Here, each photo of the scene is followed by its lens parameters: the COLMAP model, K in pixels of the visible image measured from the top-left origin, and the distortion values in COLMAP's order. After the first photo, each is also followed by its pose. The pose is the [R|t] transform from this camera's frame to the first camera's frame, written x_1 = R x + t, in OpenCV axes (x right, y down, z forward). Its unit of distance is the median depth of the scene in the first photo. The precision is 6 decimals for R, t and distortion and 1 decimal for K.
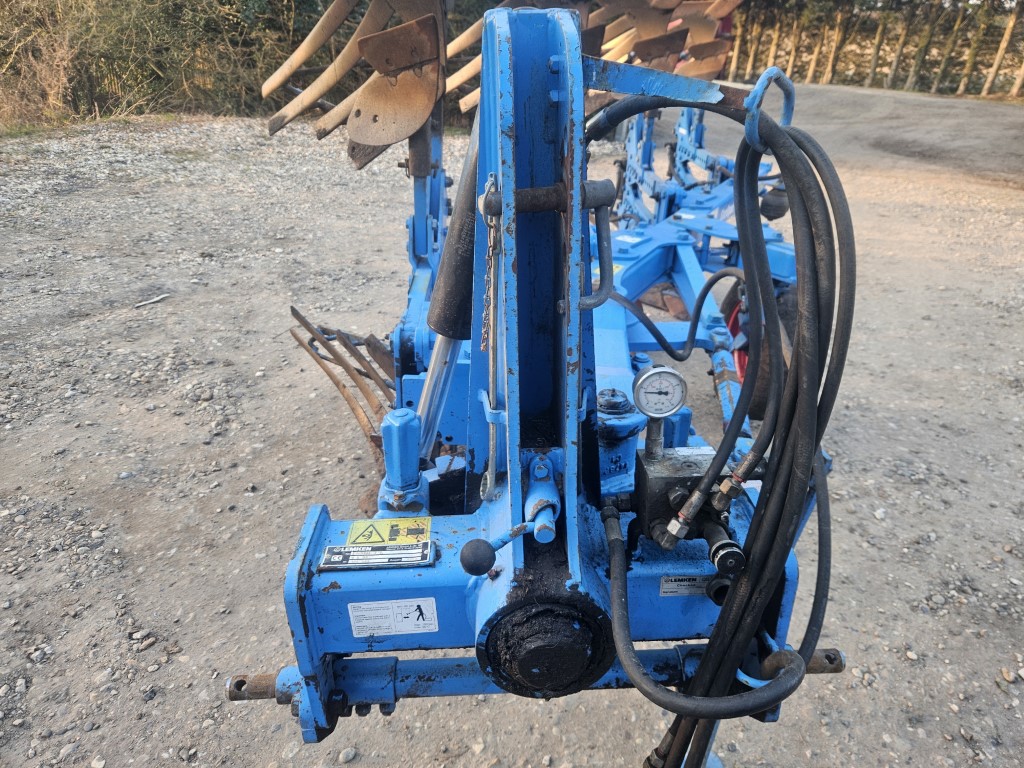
lens RADIAL K [[688.4, 0, 512.0], [0, 688.4, 384.0], [0, 0, 1]] dist [0.059442, -0.051068]
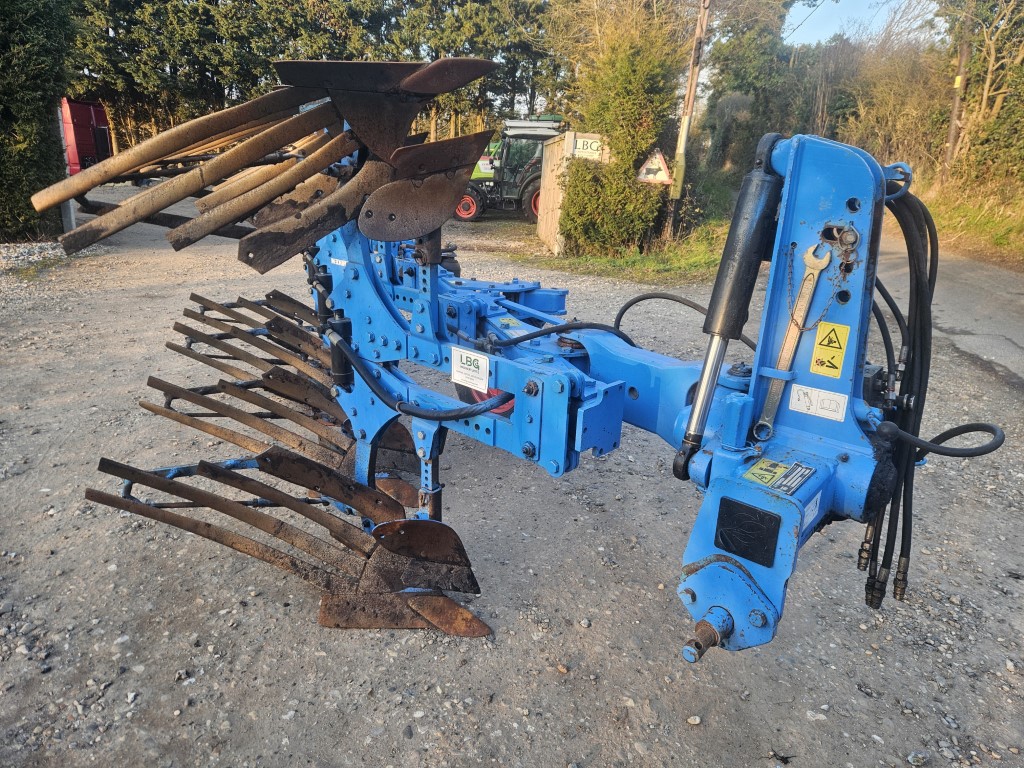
lens RADIAL K [[690.7, 0, 510.3], [0, 690.7, 402.7], [0, 0, 1]] dist [0.062570, -0.053808]
pose [[0.681233, -0.256145, 0.685792, -0.600531], [0.317305, 0.947533, 0.038711, -0.061388], [-0.659726, 0.191234, 0.726767, 0.098295]]
